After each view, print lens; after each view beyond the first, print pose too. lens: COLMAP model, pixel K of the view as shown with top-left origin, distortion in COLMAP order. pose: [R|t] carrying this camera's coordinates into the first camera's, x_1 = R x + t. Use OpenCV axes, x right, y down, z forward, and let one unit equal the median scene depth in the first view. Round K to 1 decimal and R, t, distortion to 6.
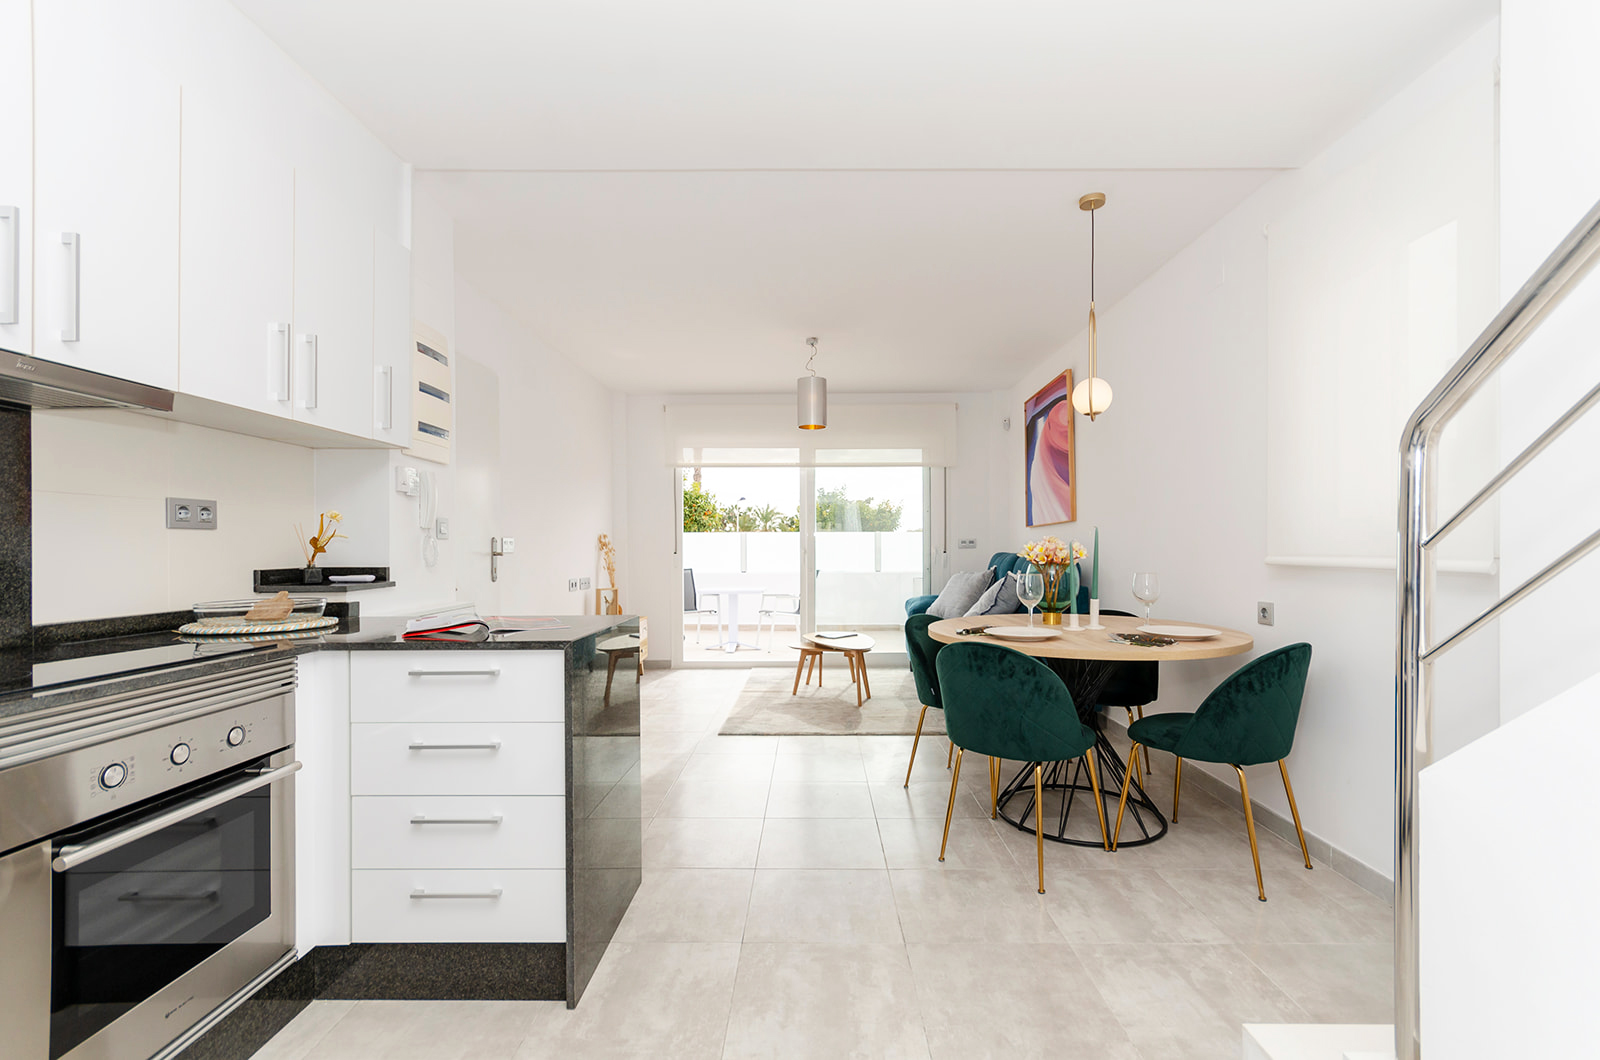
lens RADIAL K [[715.0, 0, 812.7], [0, 715.0, 549.6], [0, 0, 1]] dist [0.005614, -0.000264]
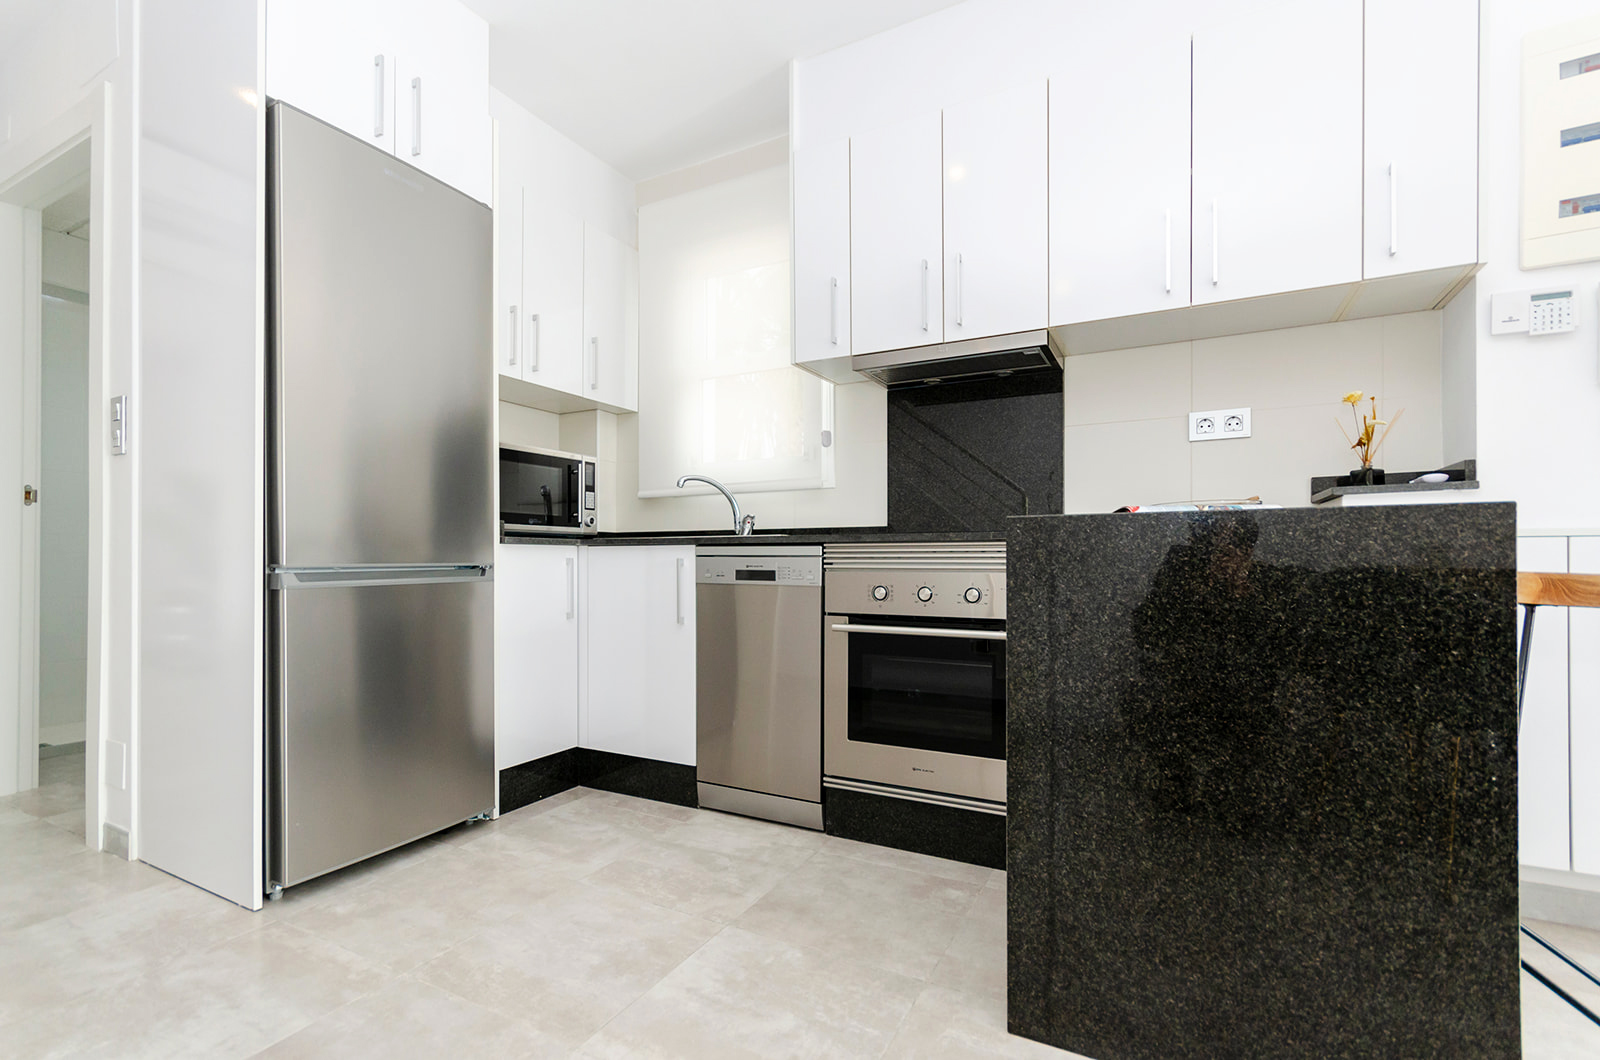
lens RADIAL K [[715.0, 0, 778.3], [0, 715.0, 556.9], [0, 0, 1]] dist [0.005614, -0.000264]
pose [[-0.479033, 0.001527, -0.877796, 0.221724], [-0.001558, 0.999995, 0.002590, 0.090987], [0.877796, 0.002608, -0.479028, 0.624159]]
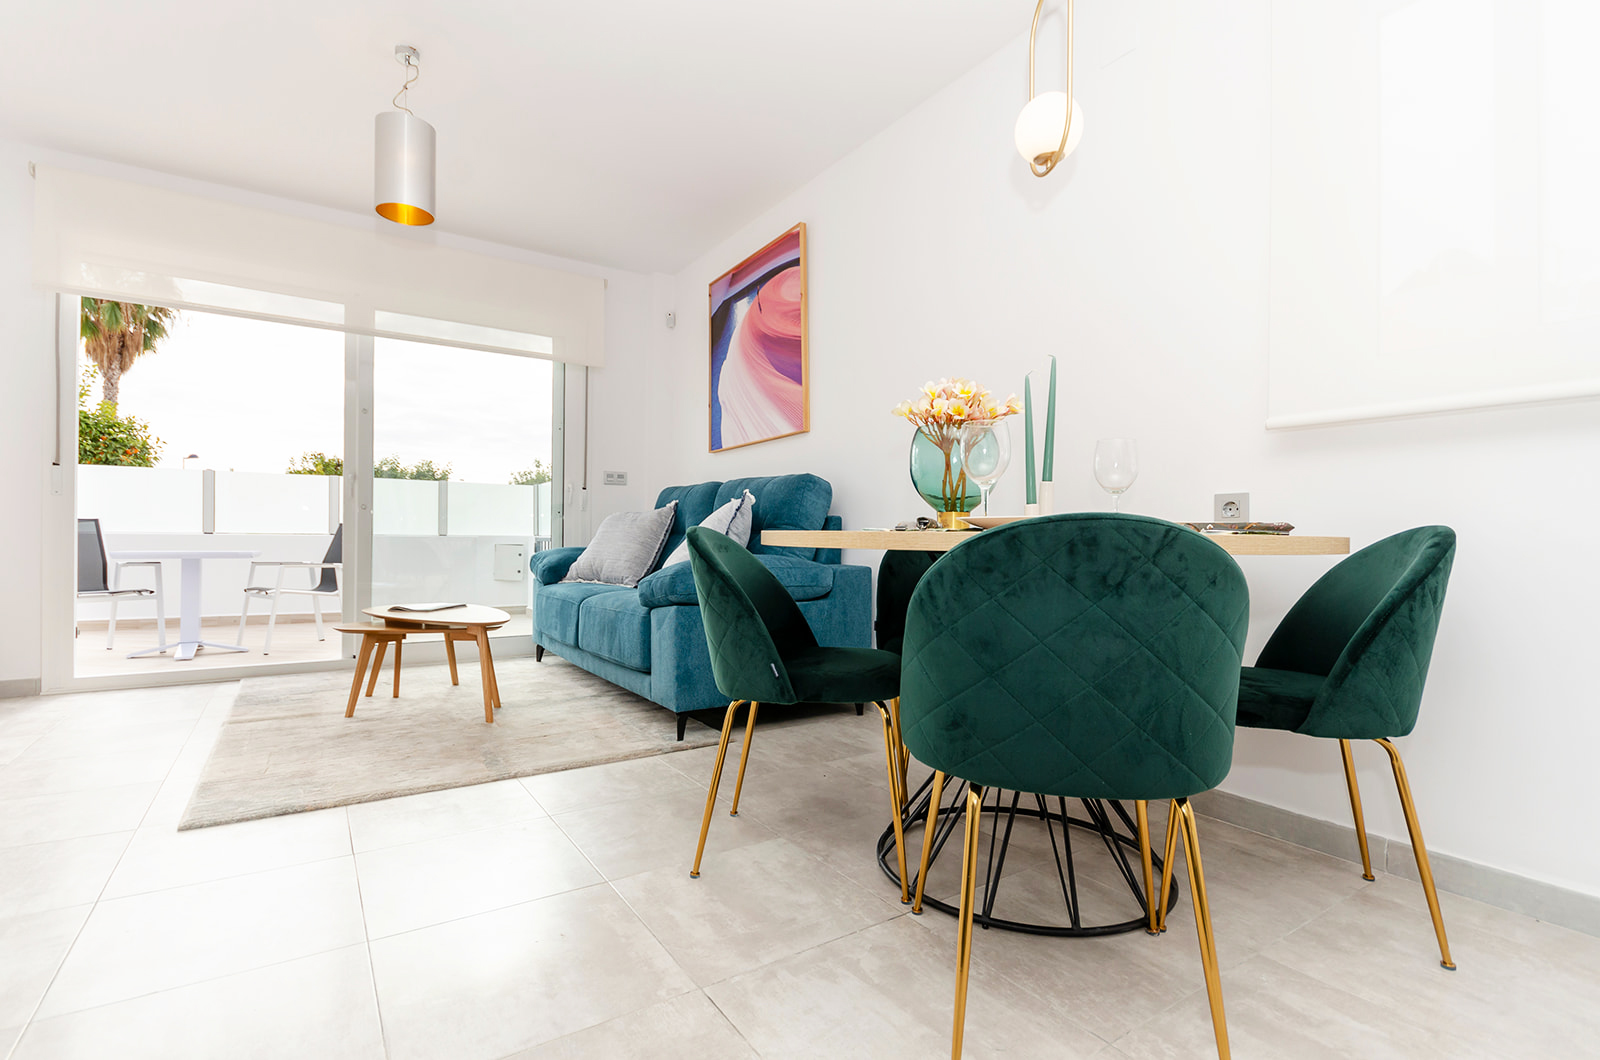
lens RADIAL K [[739.2, 0, 792.8], [0, 739.2, 540.7], [0, 0, 1]] dist [-0.003214, -0.001216]
pose [[0.830710, 0.010016, 0.556615, -0.098175], [-0.010645, 0.999941, -0.002107, 0.109244], [-0.556603, -0.004174, 0.830768, 0.568819]]
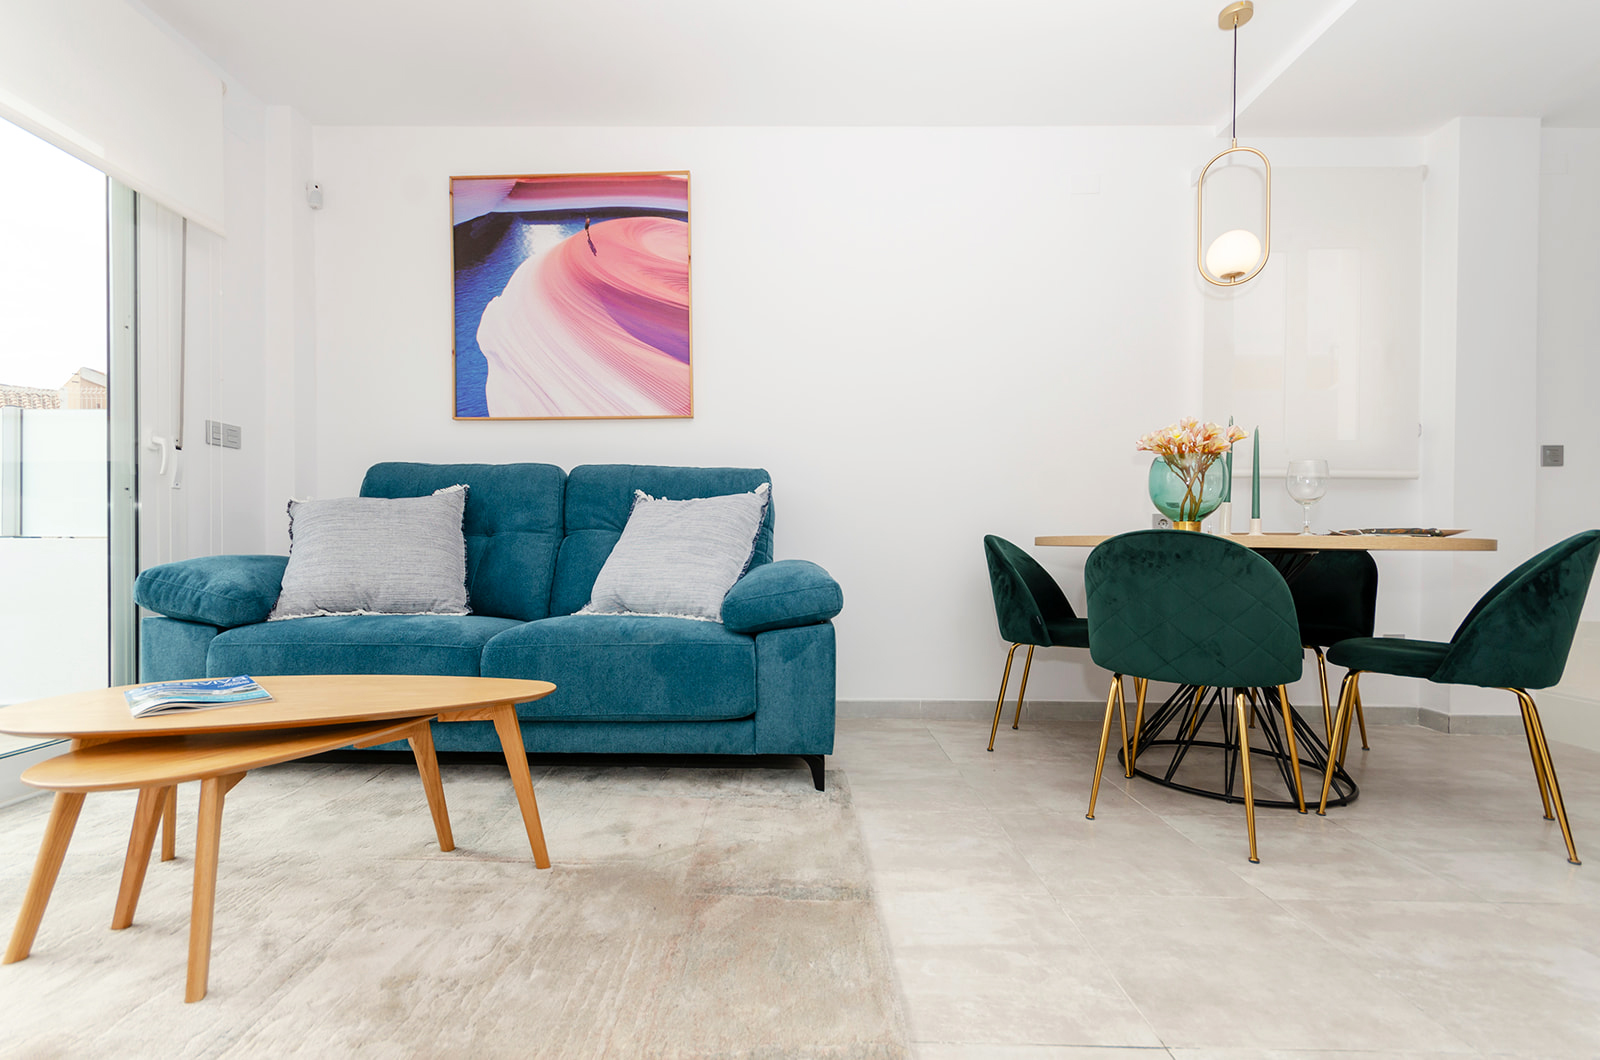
lens RADIAL K [[715.0, 0, 794.0], [0, 715.0, 546.7], [0, 0, 1]] dist [0.005614, -0.000264]
pose [[0.015310, 0.023194, 0.999614, -0.382484], [-0.001442, 0.999730, -0.023175, 0.130812], [-0.999882, -0.001087, 0.015339, 1.341037]]
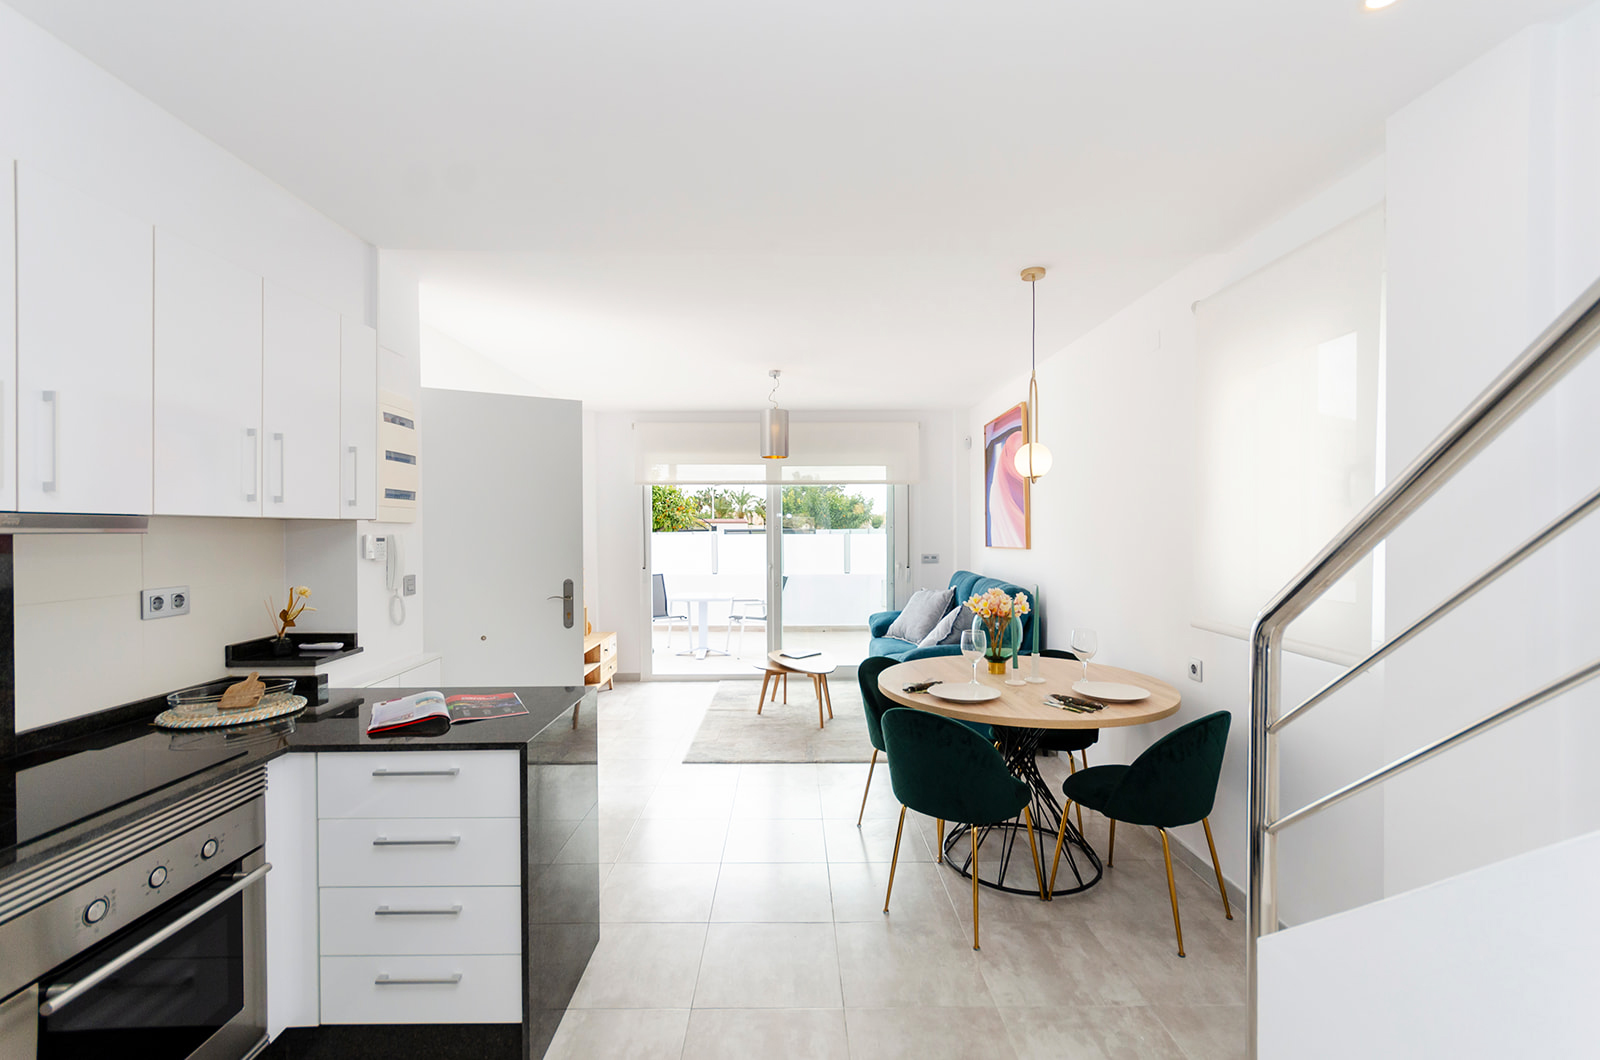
lens RADIAL K [[715.0, 0, 799.1], [0, 715.0, 533.2], [0, 0, 1]] dist [0.005614, -0.000264]
pose [[0.999913, -0.000888, 0.013140, 0.030769], [0.000796, 0.999975, 0.007043, -0.104965], [-0.013146, -0.007032, 0.999889, -0.039704]]
